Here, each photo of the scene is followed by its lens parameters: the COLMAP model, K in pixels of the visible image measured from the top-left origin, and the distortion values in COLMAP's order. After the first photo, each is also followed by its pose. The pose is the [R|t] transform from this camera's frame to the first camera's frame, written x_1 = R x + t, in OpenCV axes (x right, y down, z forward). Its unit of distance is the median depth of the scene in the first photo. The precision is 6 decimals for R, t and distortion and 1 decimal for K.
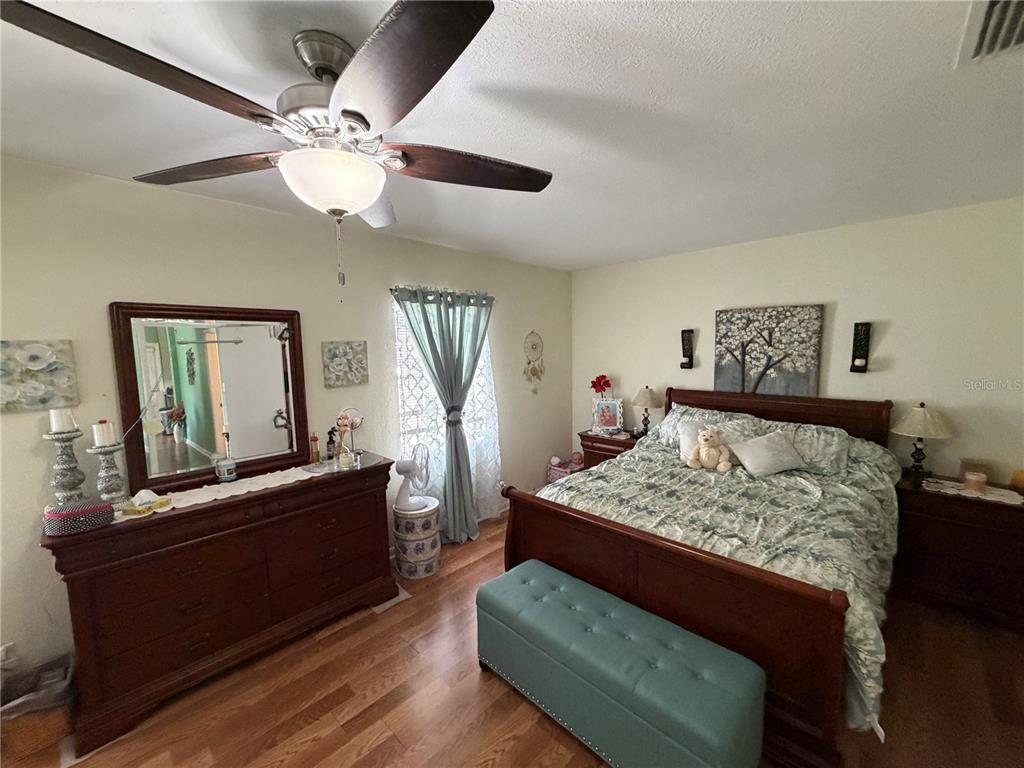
lens RADIAL K [[405.7, 0, 508.6], [0, 405.7, 385.3], [0, 0, 1]] dist [0.000243, 0.000119]
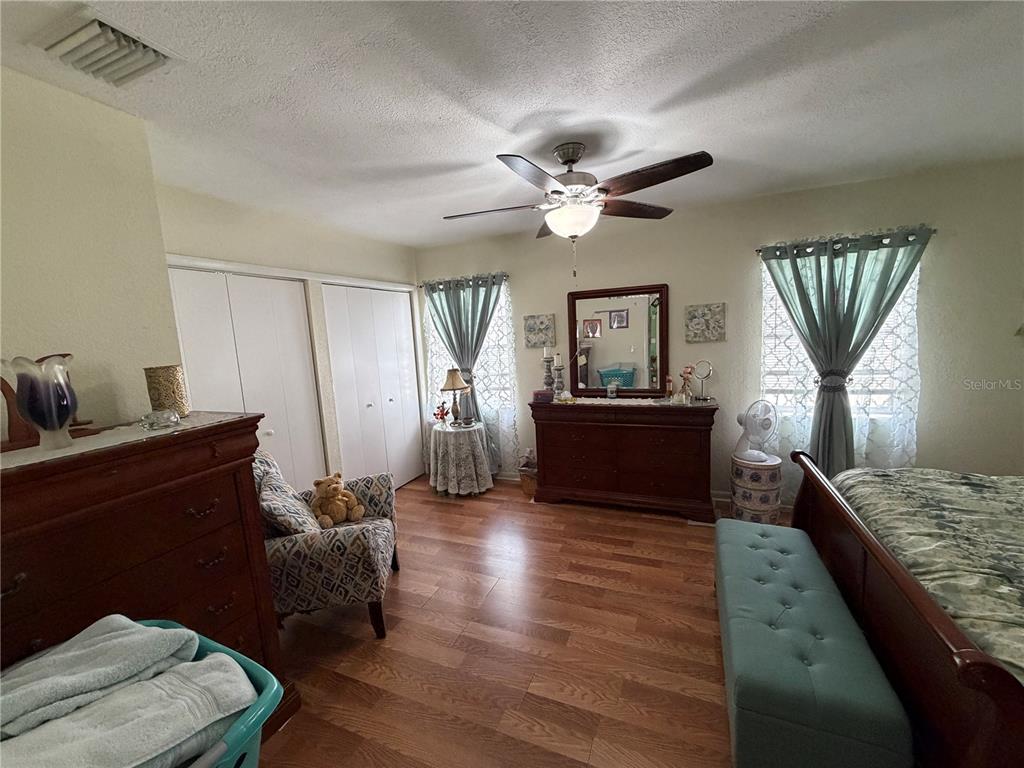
lens RADIAL K [[414.8, 0, 515.8], [0, 414.8, 386.8], [0, 0, 1]] dist [-0.000357, -0.000056]
pose [[0.369102, 0.120445, -0.921551, 0.551573], [-0.041090, 0.992712, 0.113288, 0.016894], [0.928480, -0.003948, 0.371361, 0.030516]]
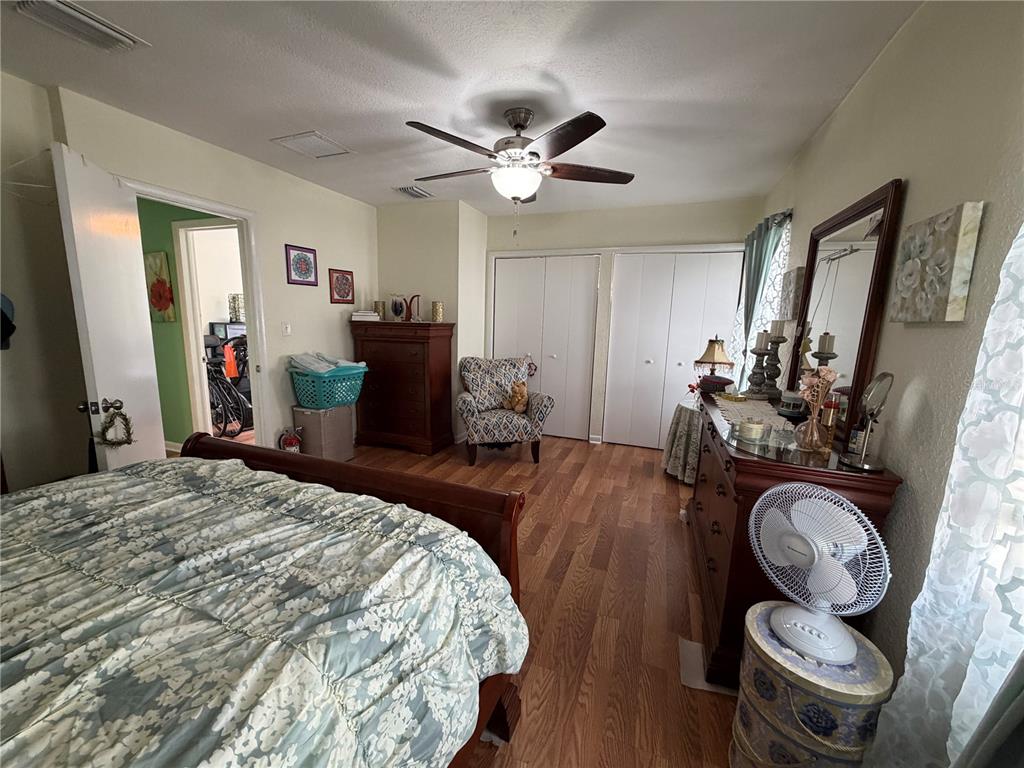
lens RADIAL K [[405.7, 0, 508.6], [0, 405.7, 385.3], [0, 0, 1]] dist [0.000243, 0.000119]
pose [[-0.920010, 0.049832, -0.388715, 0.185364], [-0.056300, 0.964788, 0.256933, -0.023414], [0.387830, 0.258266, -0.884809, 1.265085]]
